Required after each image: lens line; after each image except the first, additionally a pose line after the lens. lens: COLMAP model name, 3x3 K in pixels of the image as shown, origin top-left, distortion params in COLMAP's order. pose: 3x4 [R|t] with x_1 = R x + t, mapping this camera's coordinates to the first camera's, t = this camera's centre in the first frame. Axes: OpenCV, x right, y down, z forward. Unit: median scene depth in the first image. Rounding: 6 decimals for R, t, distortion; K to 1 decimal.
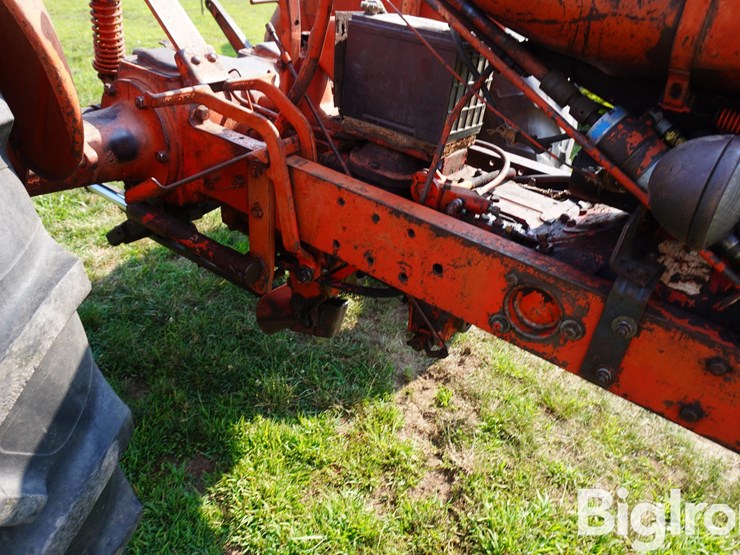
lens RADIAL K [[557.9, 0, 371.2], [0, 557.9, 281.3], [0, 0, 1]] dist [-0.057460, 0.038354]
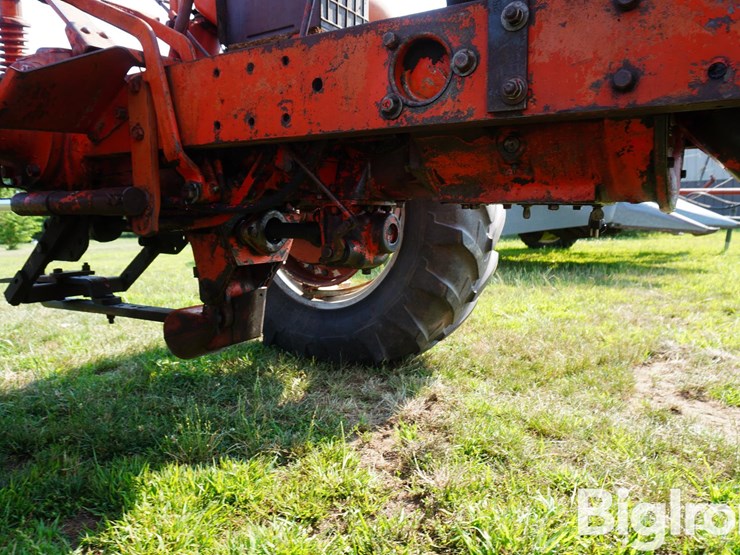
lens RADIAL K [[557.9, 0, 369.3], [0, 557.9, 282.2], [0, 0, 1]] dist [-0.057460, 0.038354]
pose [[0.991011, -0.123820, 0.050657, 0.074849], [0.133682, 0.901922, -0.410688, 0.401621], [0.005162, 0.413769, 0.910367, 0.209981]]
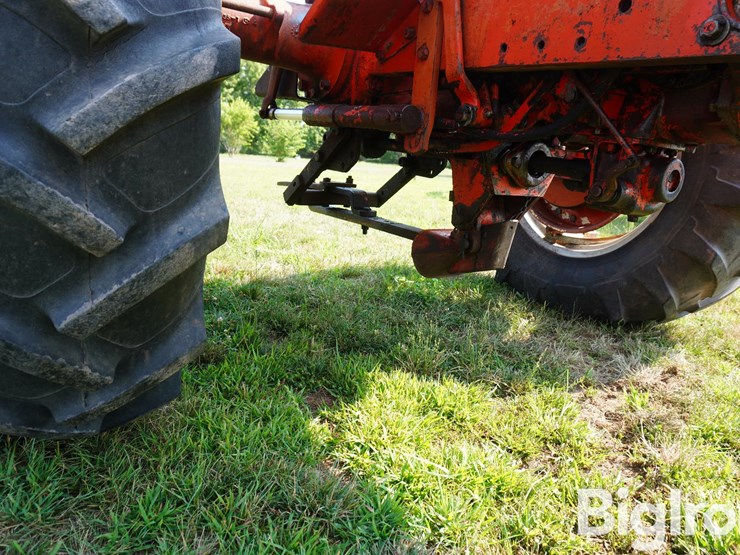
lens RADIAL K [[557.9, 0, 368.4], [0, 557.9, 282.7], [0, 0, 1]] dist [-0.057460, 0.038354]
pose [[0.936606, 0.062237, -0.344813, 0.044485], [-0.173652, 0.937188, -0.302528, 0.419854], [0.304326, 0.343227, 0.888583, 0.202804]]
